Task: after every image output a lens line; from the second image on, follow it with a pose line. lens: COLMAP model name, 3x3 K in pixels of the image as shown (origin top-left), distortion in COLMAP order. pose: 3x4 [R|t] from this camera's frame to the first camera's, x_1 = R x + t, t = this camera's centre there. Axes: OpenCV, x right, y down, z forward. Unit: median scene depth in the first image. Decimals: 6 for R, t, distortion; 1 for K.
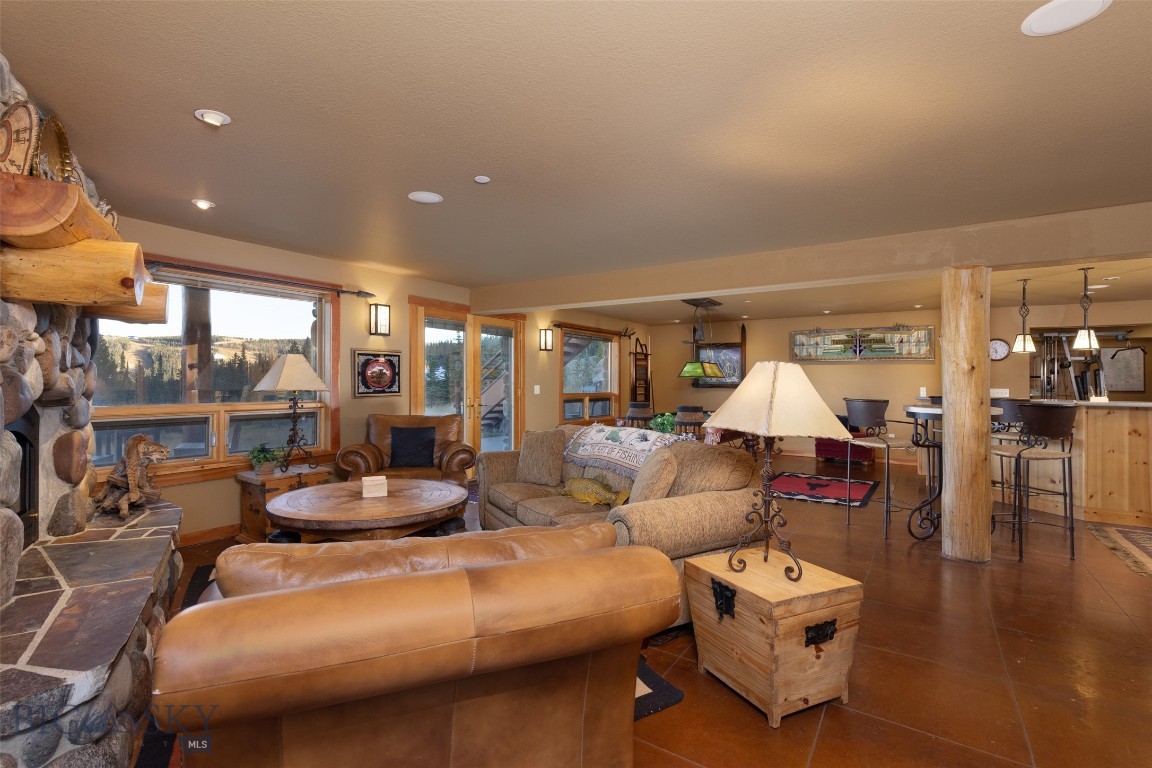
lens RADIAL K [[537.8, 0, 573.4], [0, 537.8, 382.0], [0, 0, 1]] dist [0.003027, 0.000702]
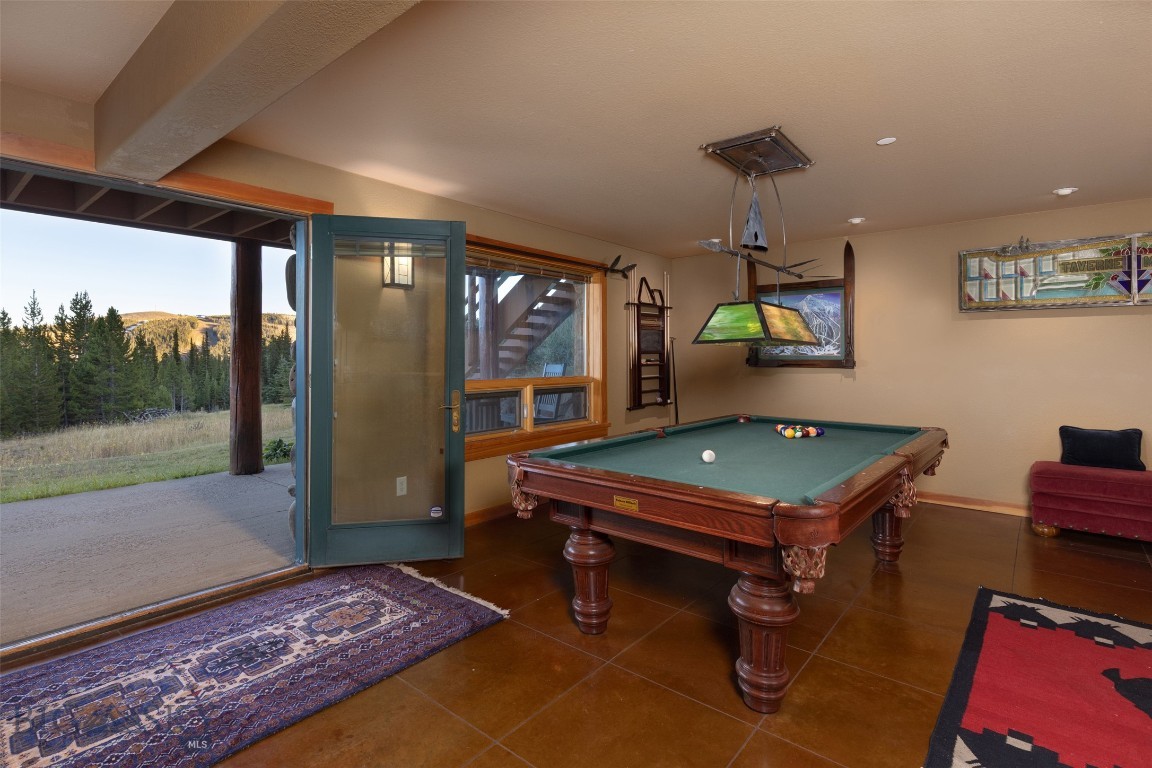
lens RADIAL K [[561.8, 0, 552.0], [0, 561.8, 354.7], [0, 0, 1]] dist [0.003581, -0.000753]
pose [[0.990901, -0.004098, -0.134529, 0.117574], [0.003384, 0.999979, -0.005537, 0.000702], [0.134548, 0.005031, 0.990894, 0.469562]]
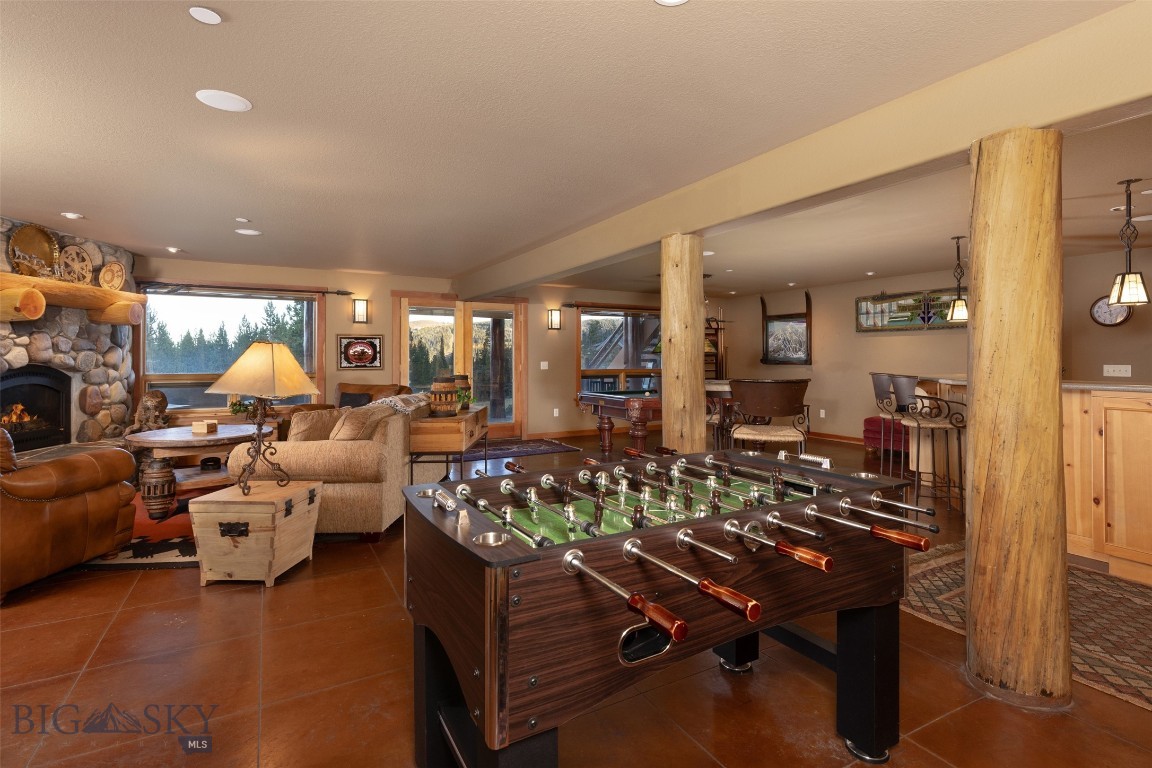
lens RADIAL K [[561.8, 0, 590.1], [0, 561.8, 360.9], [0, 0, 1]] dist [0.003581, -0.000753]
pose [[0.893778, -0.002442, -0.448503, 0.443384], [0.003543, 0.999992, 0.001615, 0.002813], [0.448496, -0.003033, 0.893780, 0.017169]]
